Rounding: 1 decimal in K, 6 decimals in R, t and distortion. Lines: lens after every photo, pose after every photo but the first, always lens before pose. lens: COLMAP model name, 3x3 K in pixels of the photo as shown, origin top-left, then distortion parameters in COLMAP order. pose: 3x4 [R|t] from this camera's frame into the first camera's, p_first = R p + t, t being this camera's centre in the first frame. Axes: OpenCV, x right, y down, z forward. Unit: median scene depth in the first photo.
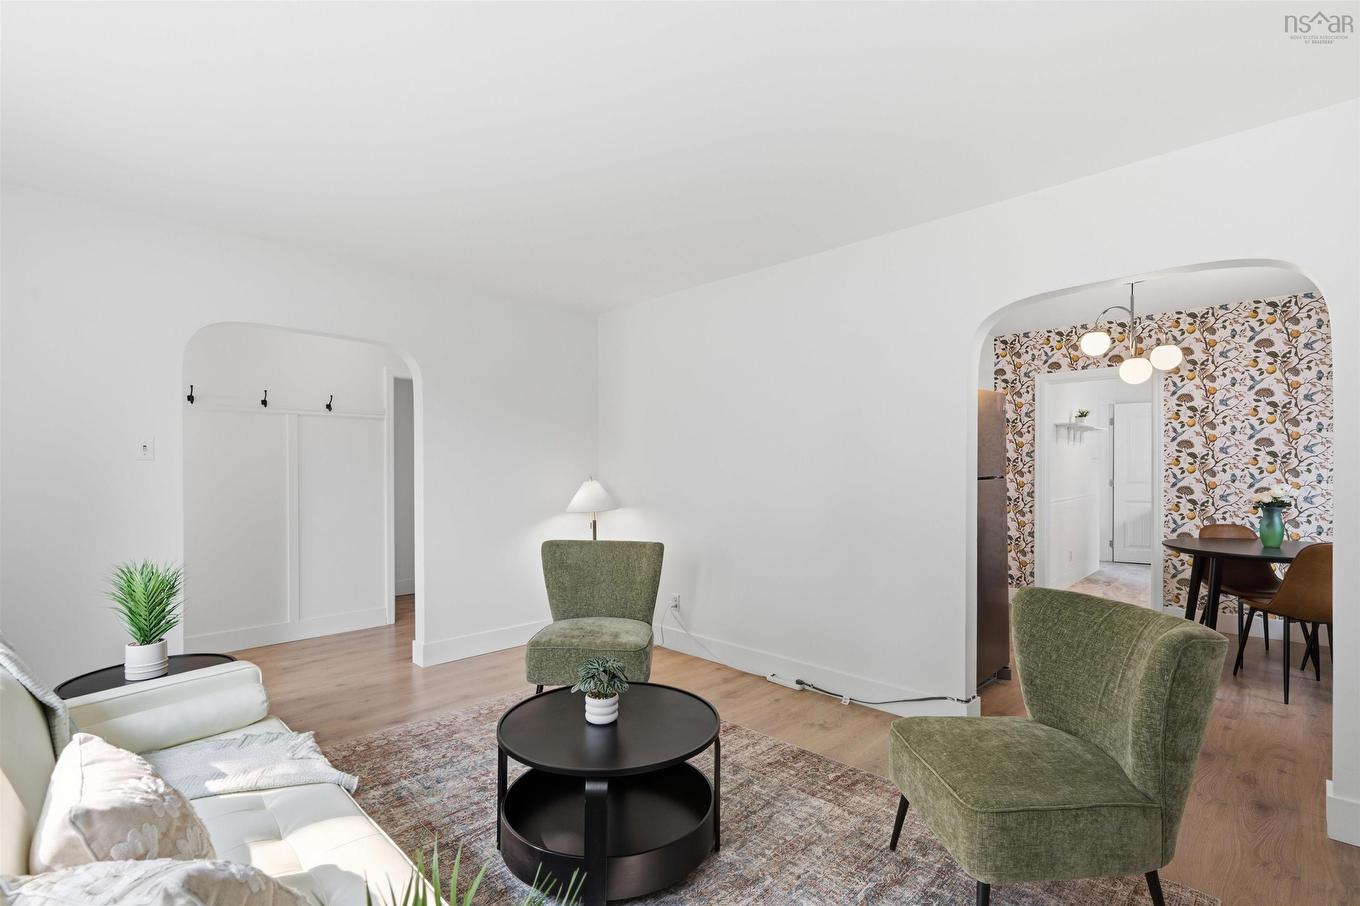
lens RADIAL K [[640.7, 0, 677.2], [0, 640.7, 474.7], [0, 0, 1]] dist [0.000000, 0.000569]
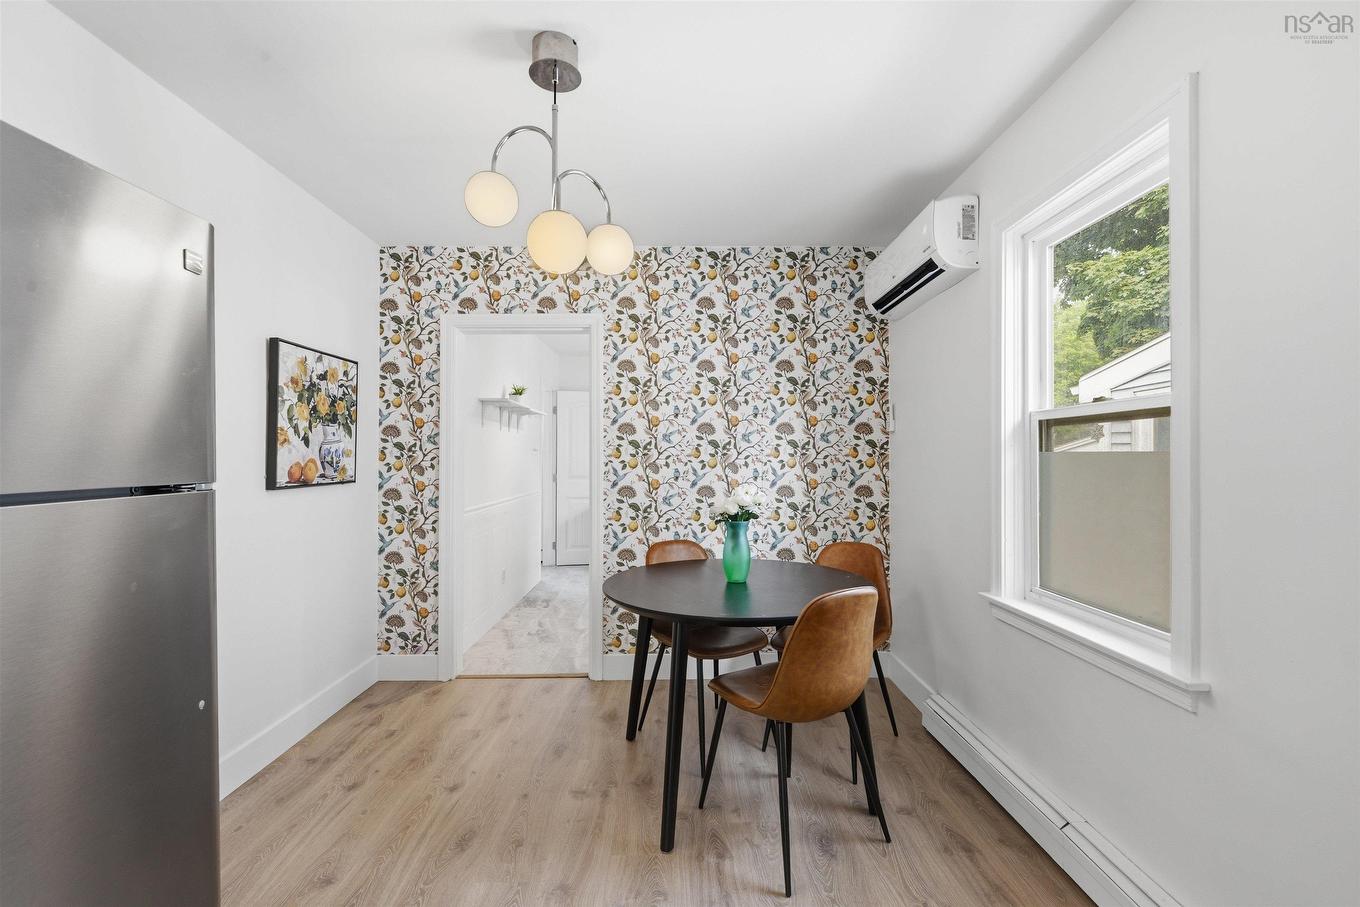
lens RADIAL K [[535.6, 0, 679.0], [0, 535.6, 447.1], [0, 0, 1]] dist [-0.000872, -0.000125]
pose [[0.698666, 0.022164, 0.715104, 0.344116], [0.004946, 0.999347, -0.035805, -0.003828], [-0.715431, 0.028553, 0.698100, 0.459656]]
